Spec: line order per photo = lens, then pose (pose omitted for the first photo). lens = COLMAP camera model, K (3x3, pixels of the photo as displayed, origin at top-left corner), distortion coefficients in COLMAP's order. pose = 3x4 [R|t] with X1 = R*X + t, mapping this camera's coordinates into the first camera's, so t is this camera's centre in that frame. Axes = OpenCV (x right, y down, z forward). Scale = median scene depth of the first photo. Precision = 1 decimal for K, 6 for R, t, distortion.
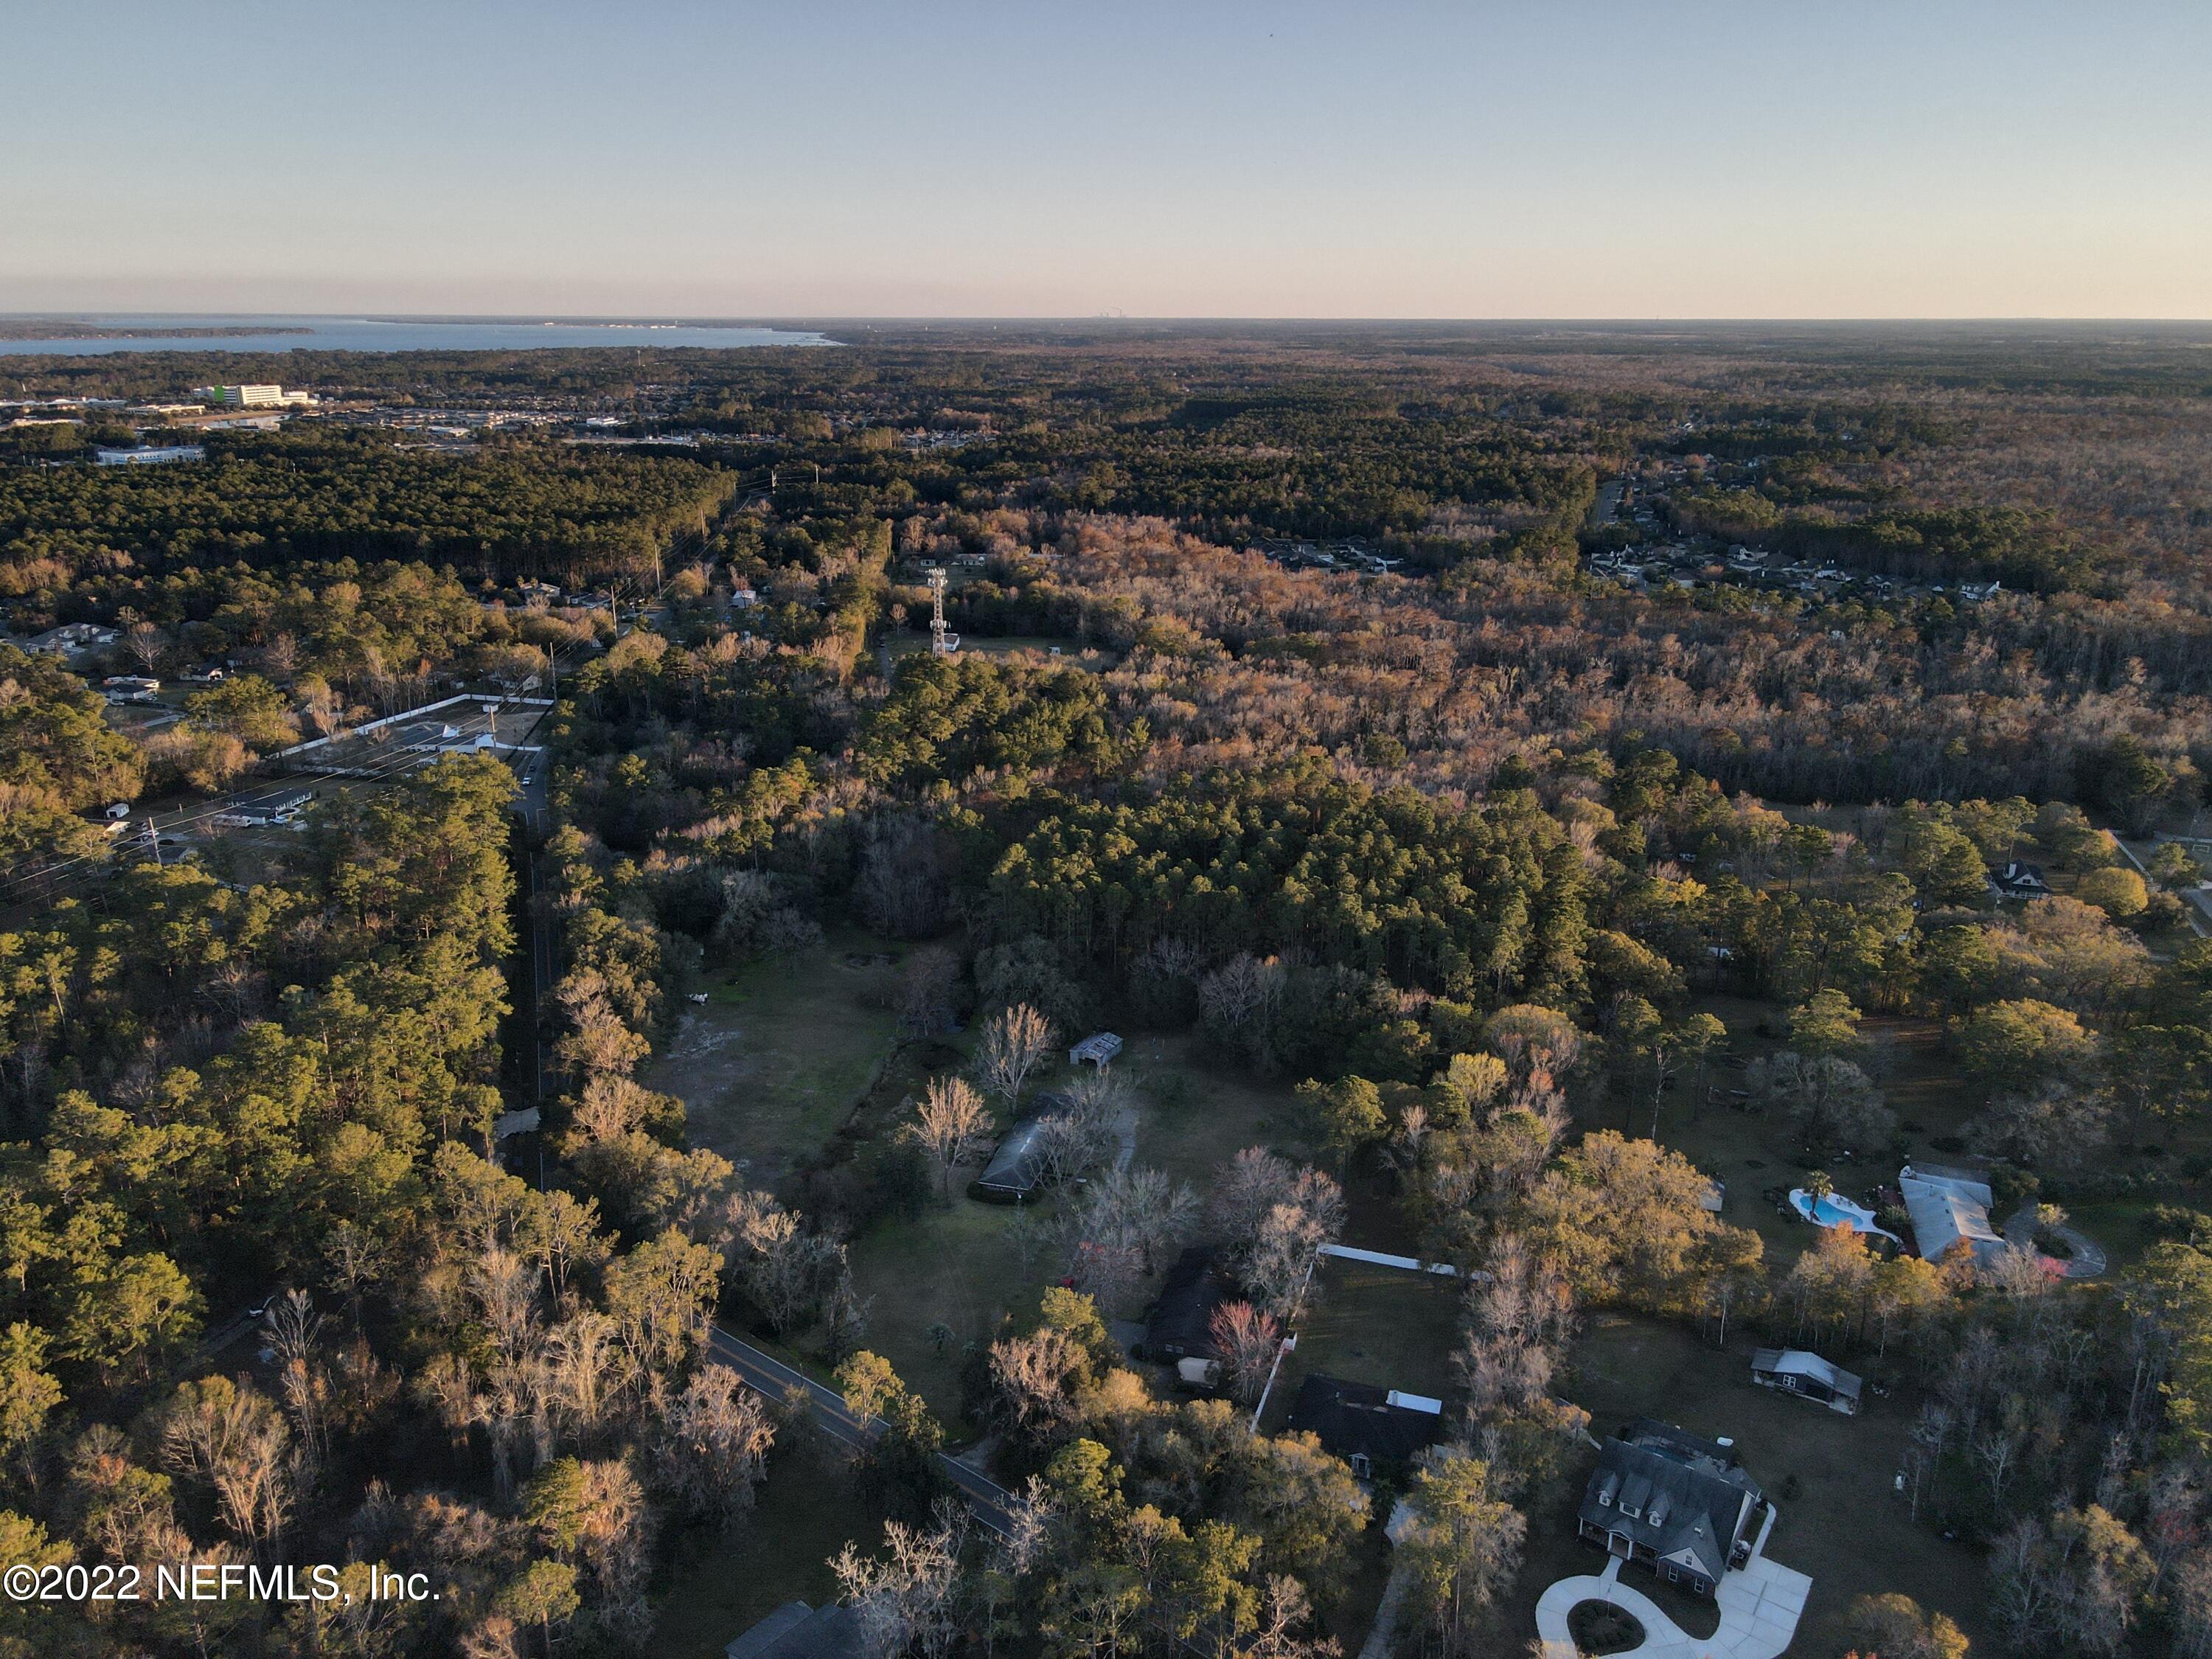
lens RADIAL K [[1614.2, 0, 1106.0], [0, 1614.2, 829.5], [0, 0, 1]] dist [-0.000772, 0.034330]
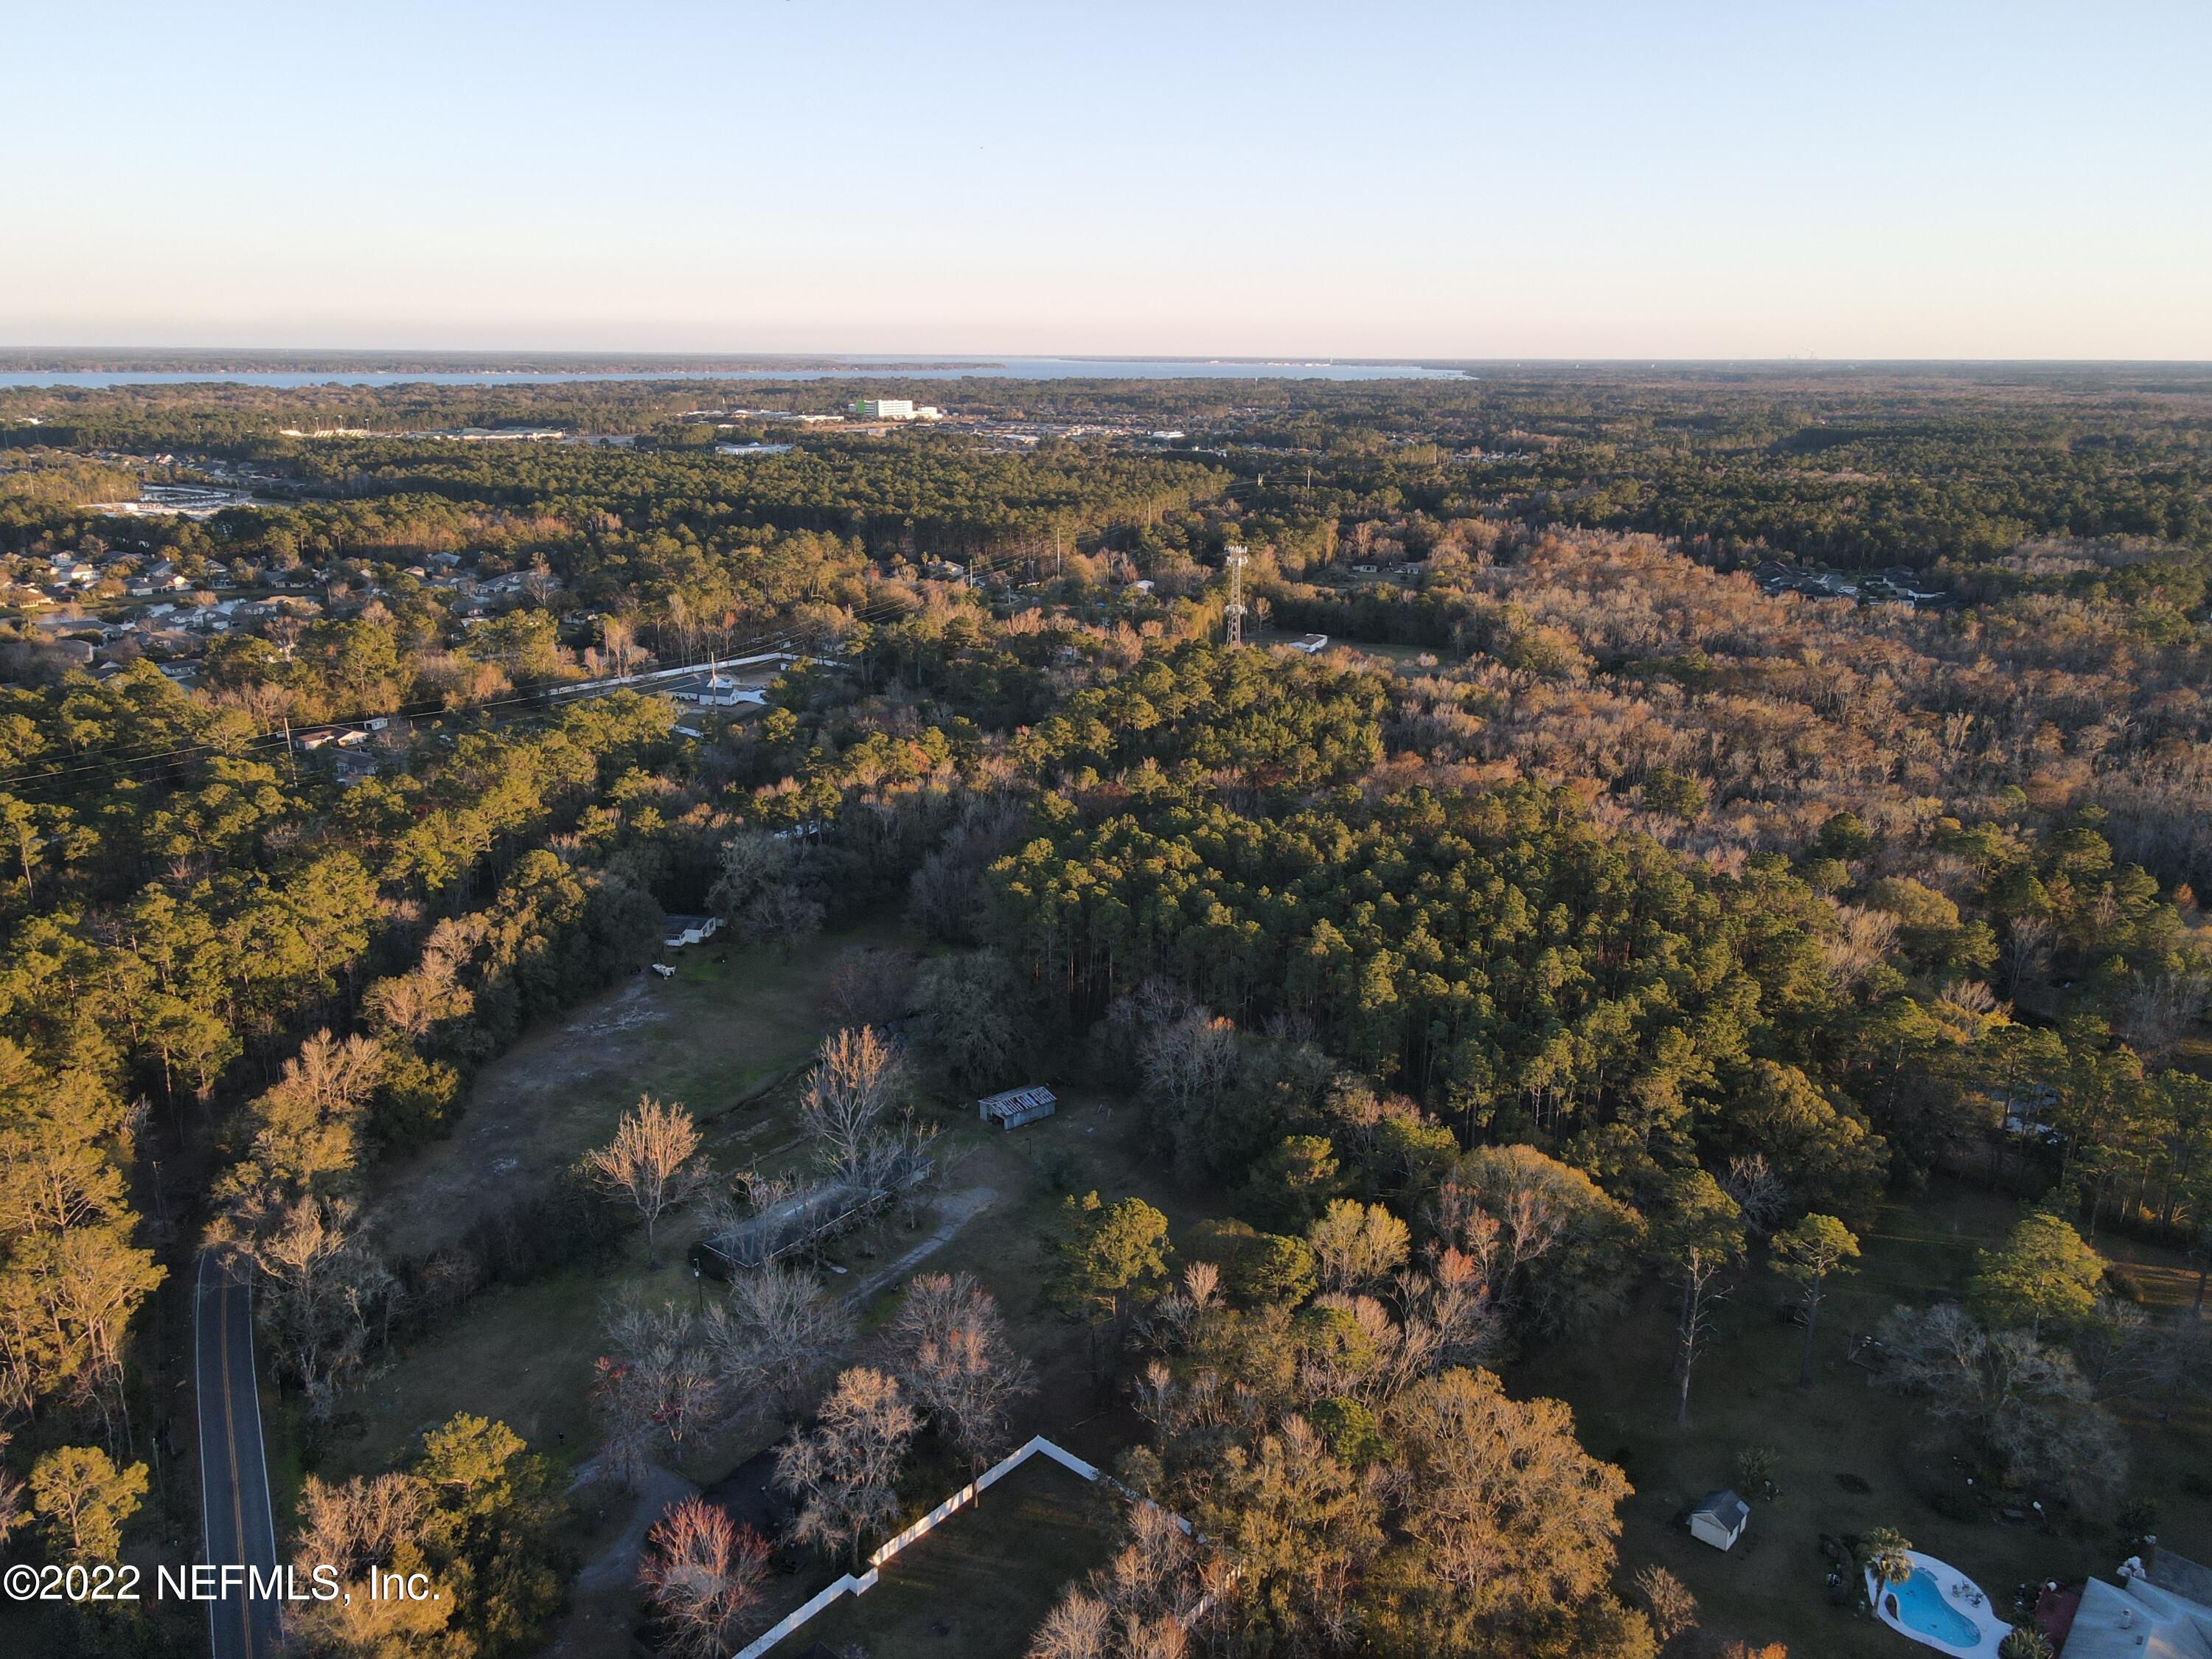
lens RADIAL K [[1614.2, 0, 1106.0], [0, 1614.2, 829.5], [0, 0, 1]] dist [-0.000772, 0.034330]
pose [[0.925309, 0.110889, -0.362639, 0.197287], [-0.119536, 0.992829, -0.001418, 0.001315], [0.359881, 0.044661, 0.931929, 0.196199]]
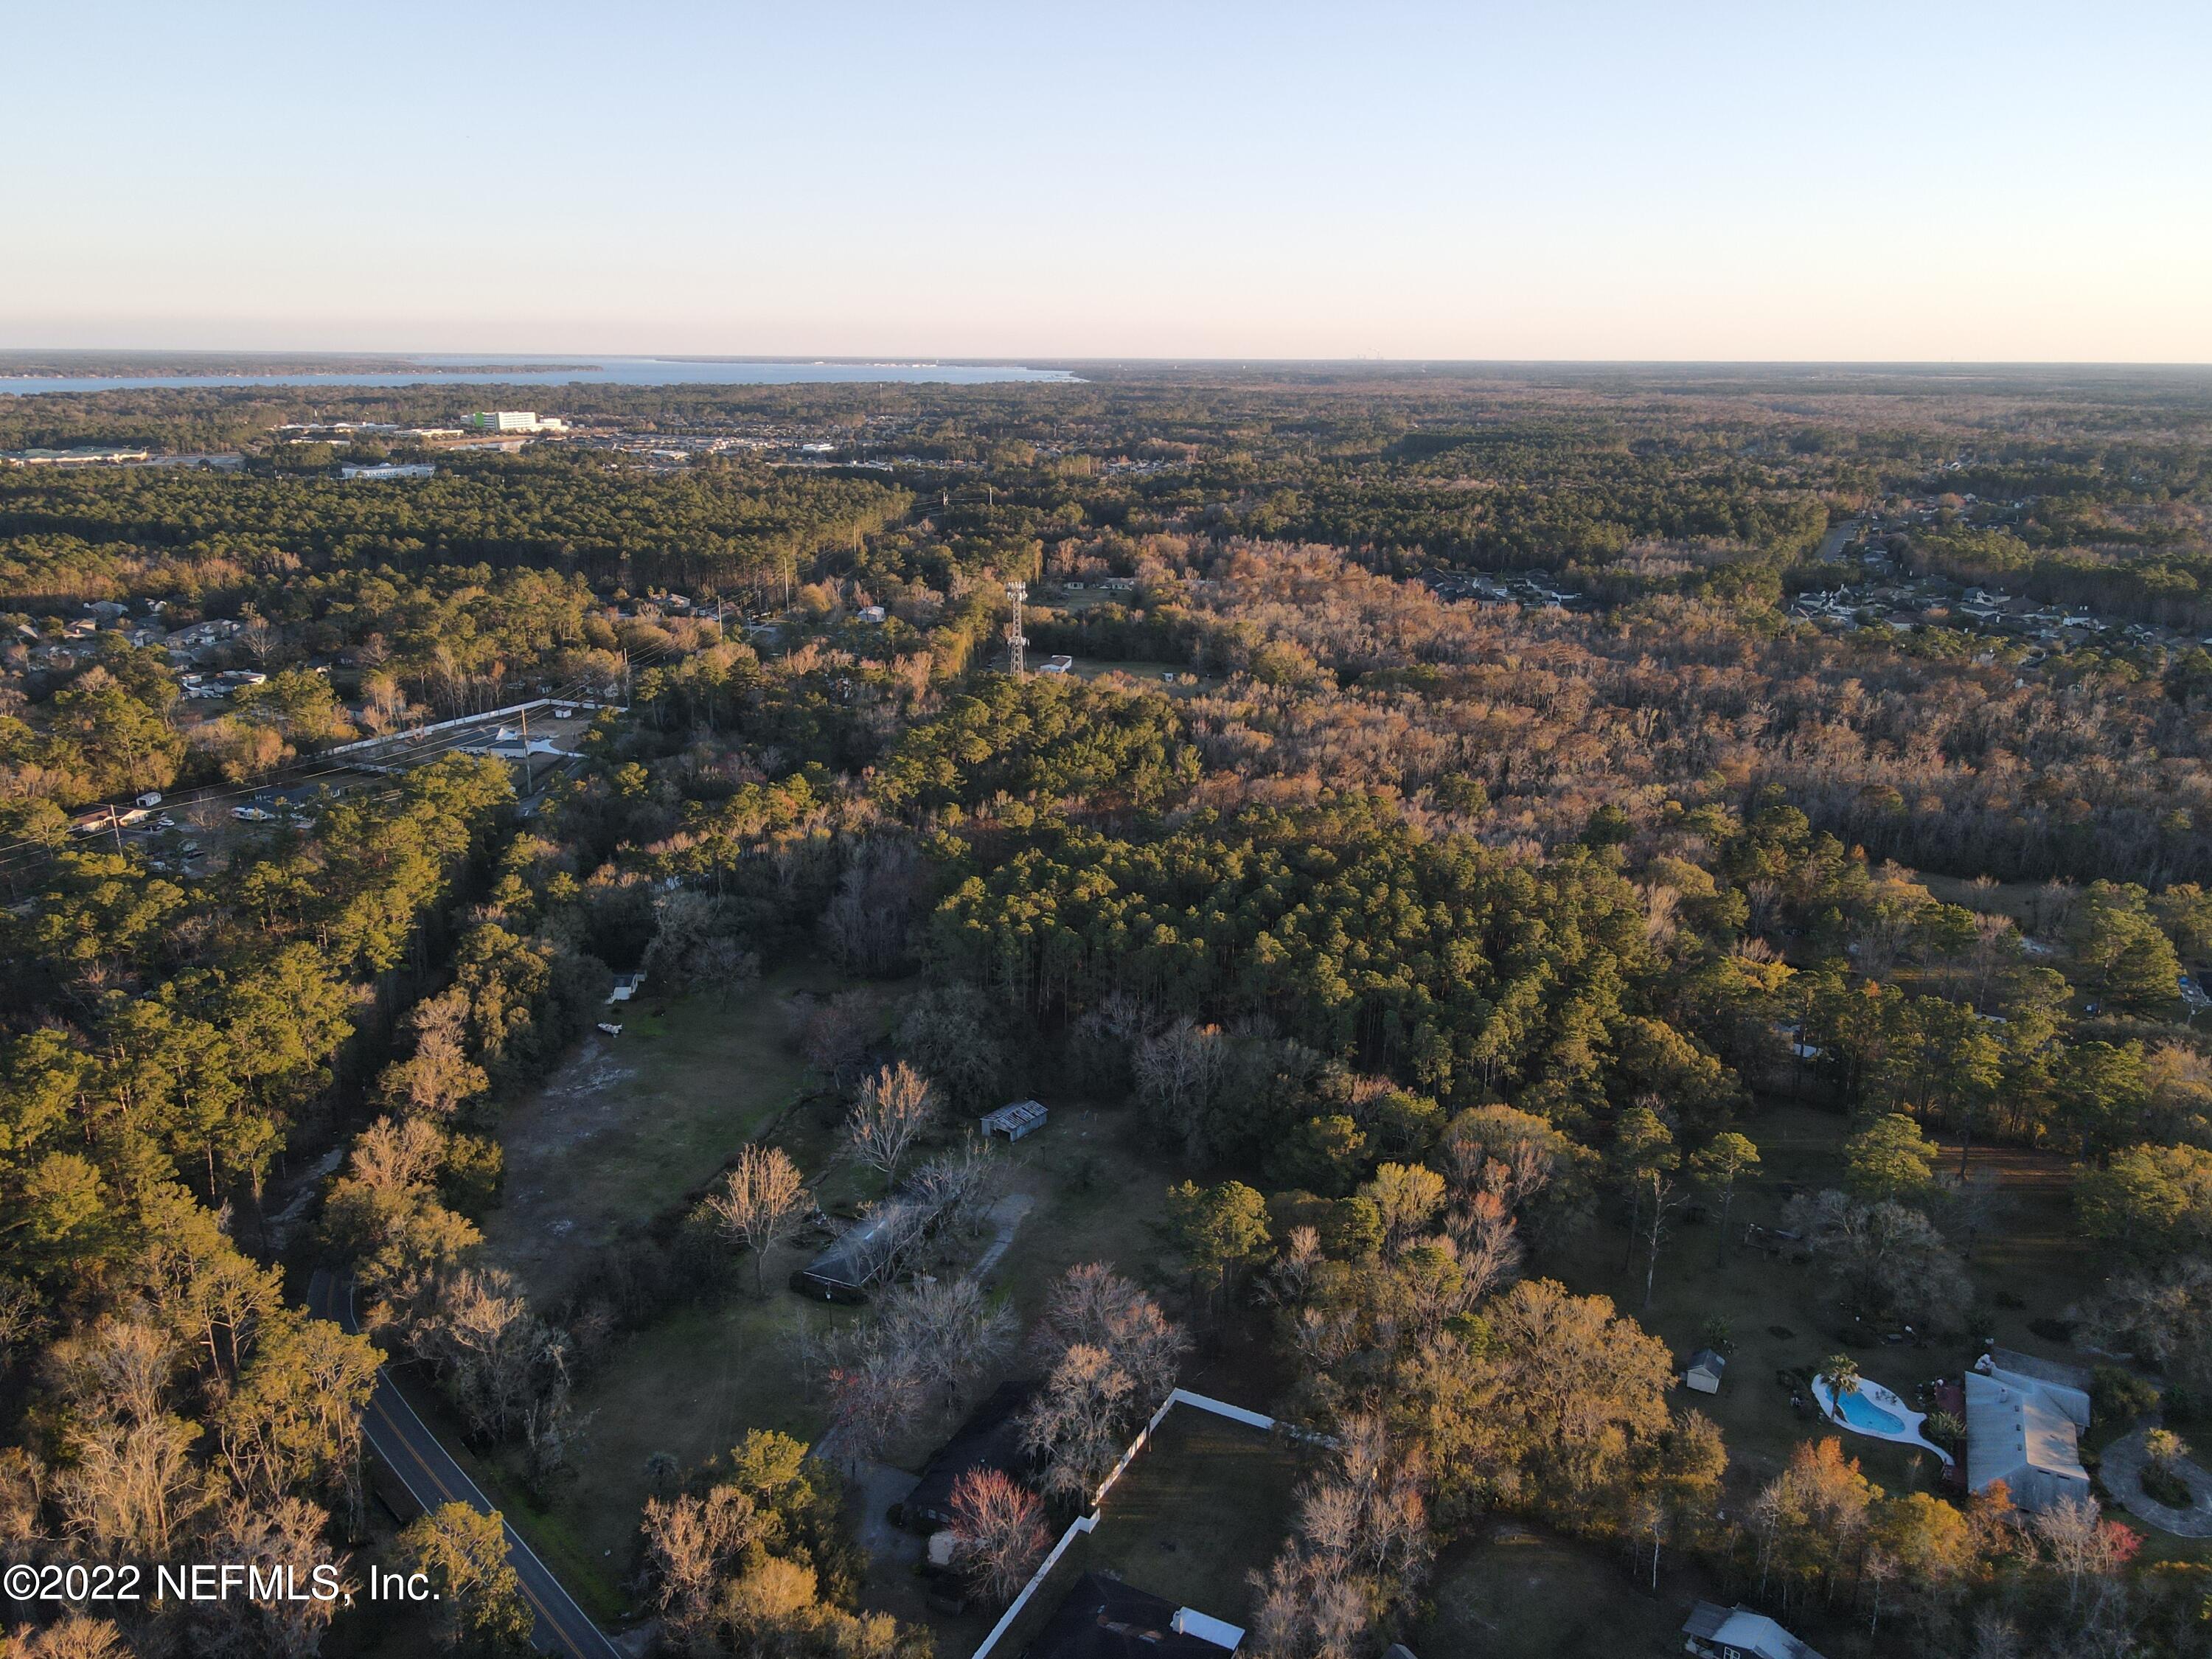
lens RADIAL K [[1614.2, 0, 1106.0], [0, 1614.2, 829.5], [0, 0, 1]] dist [-0.000772, 0.034330]
pose [[0.988399, 0.046174, -0.144691, 0.106137], [-0.049595, 0.998567, -0.020123, -0.002135], [0.143555, 0.027066, 0.989272, 0.101548]]
